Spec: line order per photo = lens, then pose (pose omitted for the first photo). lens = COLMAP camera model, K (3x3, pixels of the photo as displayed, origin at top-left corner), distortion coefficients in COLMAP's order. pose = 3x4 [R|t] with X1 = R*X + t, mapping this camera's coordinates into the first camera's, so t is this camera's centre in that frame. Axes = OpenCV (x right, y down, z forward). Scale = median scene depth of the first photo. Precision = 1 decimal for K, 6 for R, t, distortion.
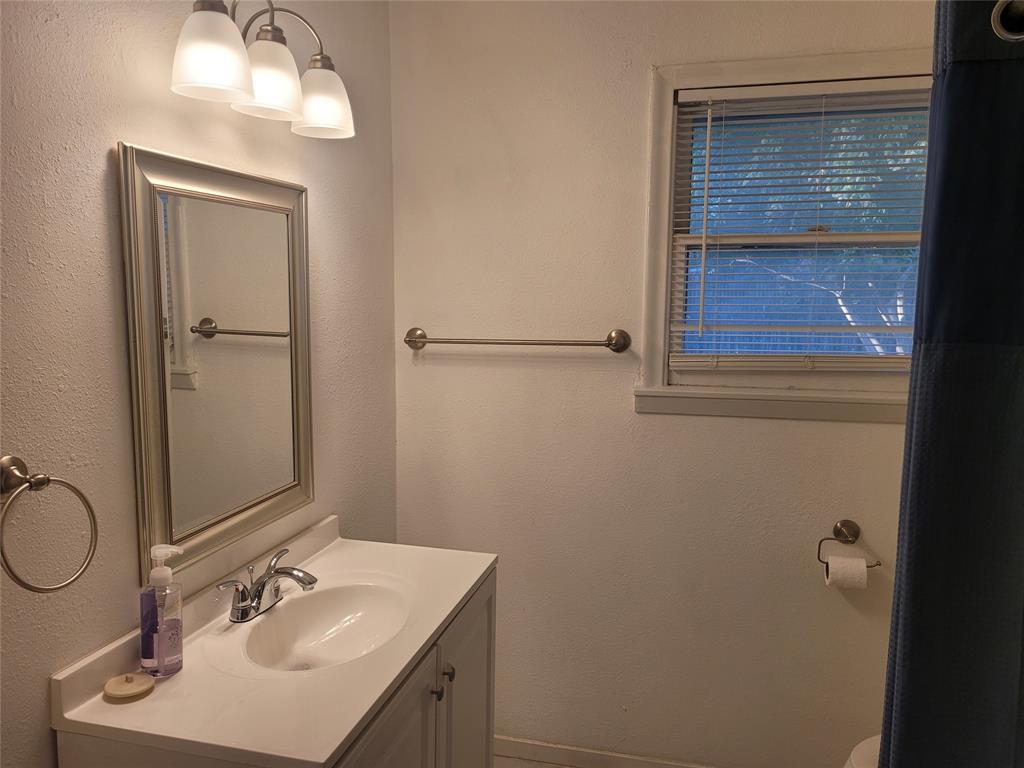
lens RADIAL K [[773.0, 0, 515.4], [0, 773.0, 384.6], [0, 0, 1]] dist [0.061346, -0.049280]
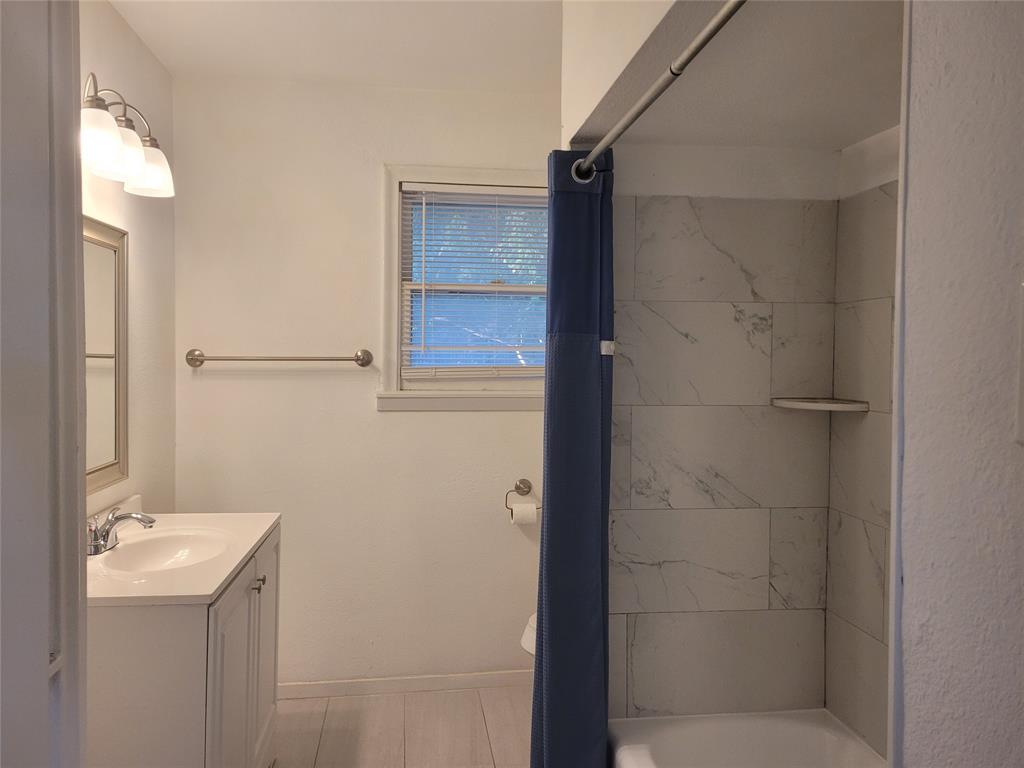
lens RADIAL K [[773.0, 0, 506.8], [0, 773.0, 378.3], [0, 0, 1]] dist [0.061346, -0.049280]
pose [[0.931065, -0.006674, 0.364792, -0.130633], [0.039526, 0.995793, -0.082664, 0.103012], [-0.362705, 0.091384, 0.927412, -0.347186]]
